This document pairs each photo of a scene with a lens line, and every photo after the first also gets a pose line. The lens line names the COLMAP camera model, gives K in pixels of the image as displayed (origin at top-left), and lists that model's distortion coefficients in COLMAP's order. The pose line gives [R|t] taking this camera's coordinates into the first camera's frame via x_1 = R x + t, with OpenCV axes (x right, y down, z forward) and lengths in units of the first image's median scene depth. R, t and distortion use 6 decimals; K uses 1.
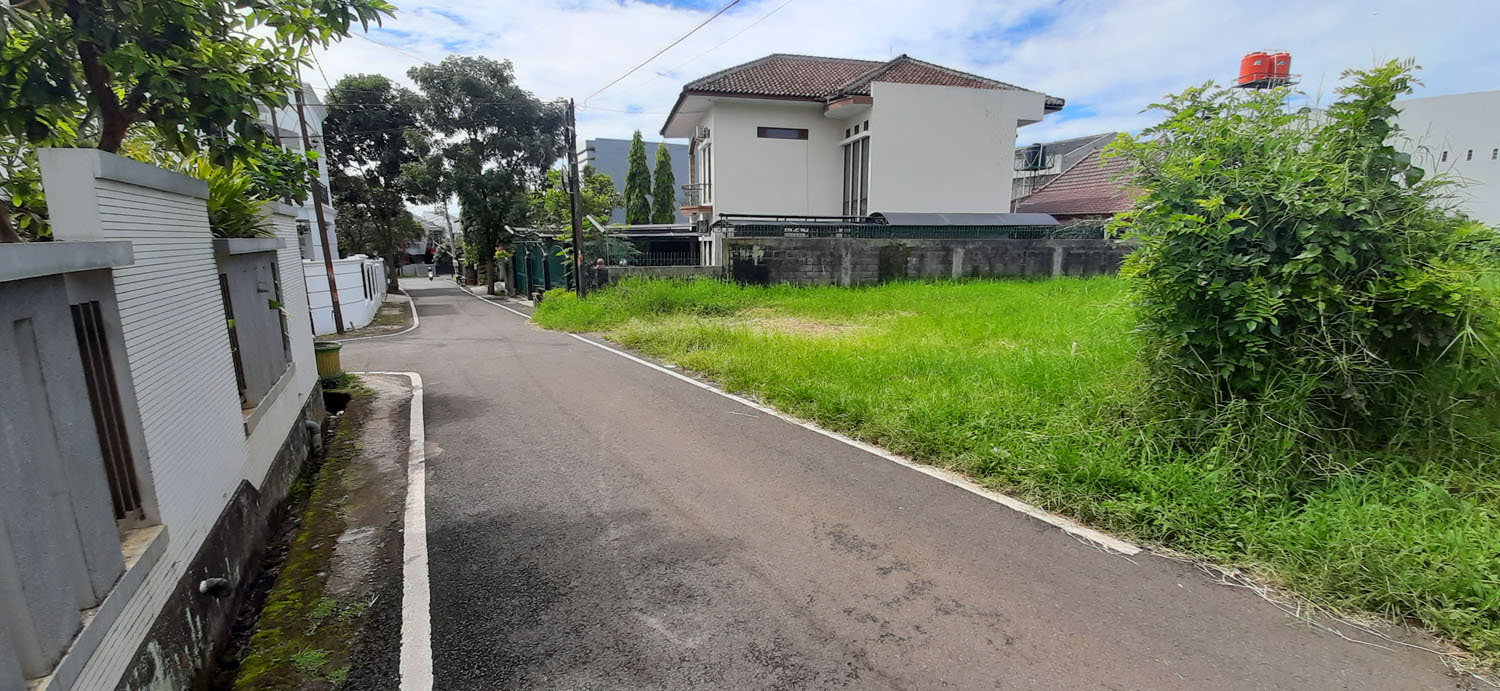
lens RADIAL K [[591.7, 0, 752.5], [0, 591.7, 349.5], [0, 0, 1]] dist [0.009206, -0.009411]
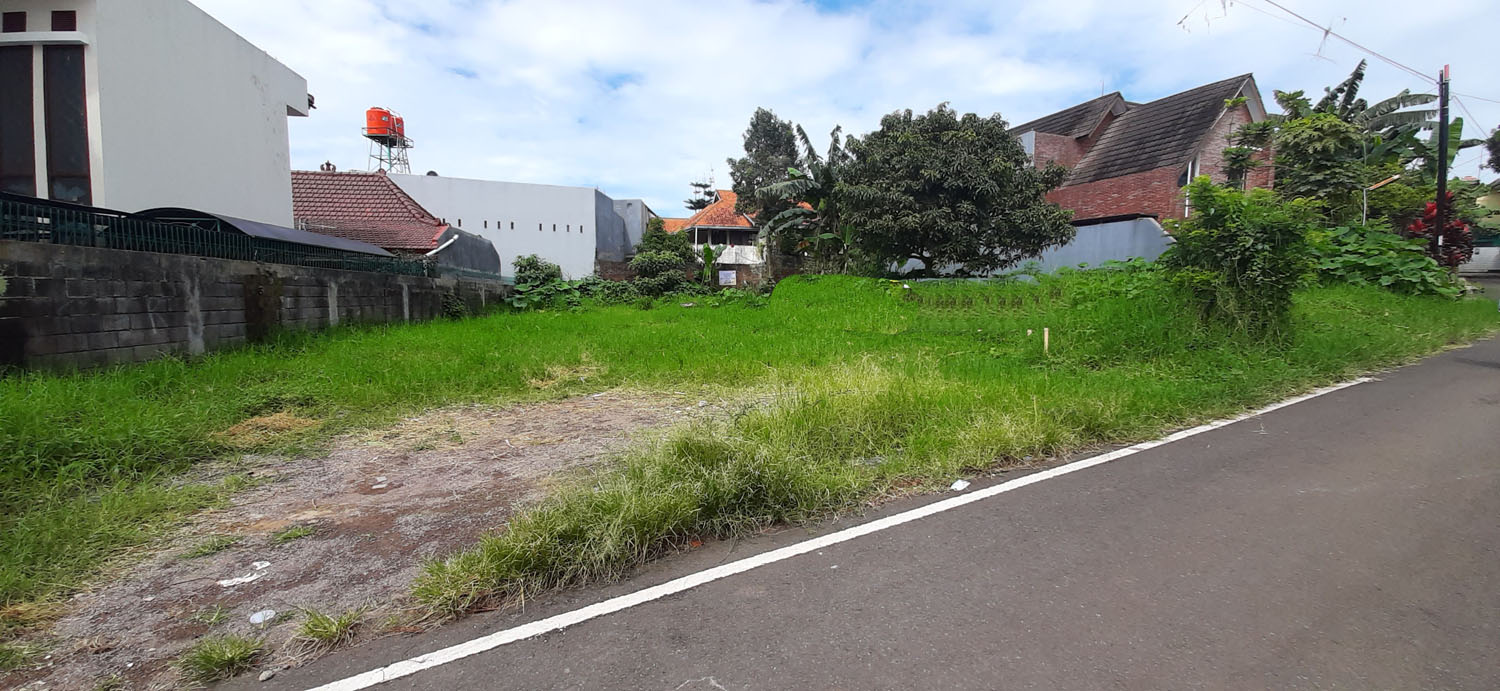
lens RADIAL K [[591.7, 0, 761.4], [0, 591.7, 339.8], [0, 0, 1]] dist [0.009206, -0.009411]
pose [[0.029643, -0.074721, 0.996764, -0.302912], [0.186756, 0.980056, 0.067915, -0.073465], [-0.981959, 0.184138, 0.043006, 0.572860]]
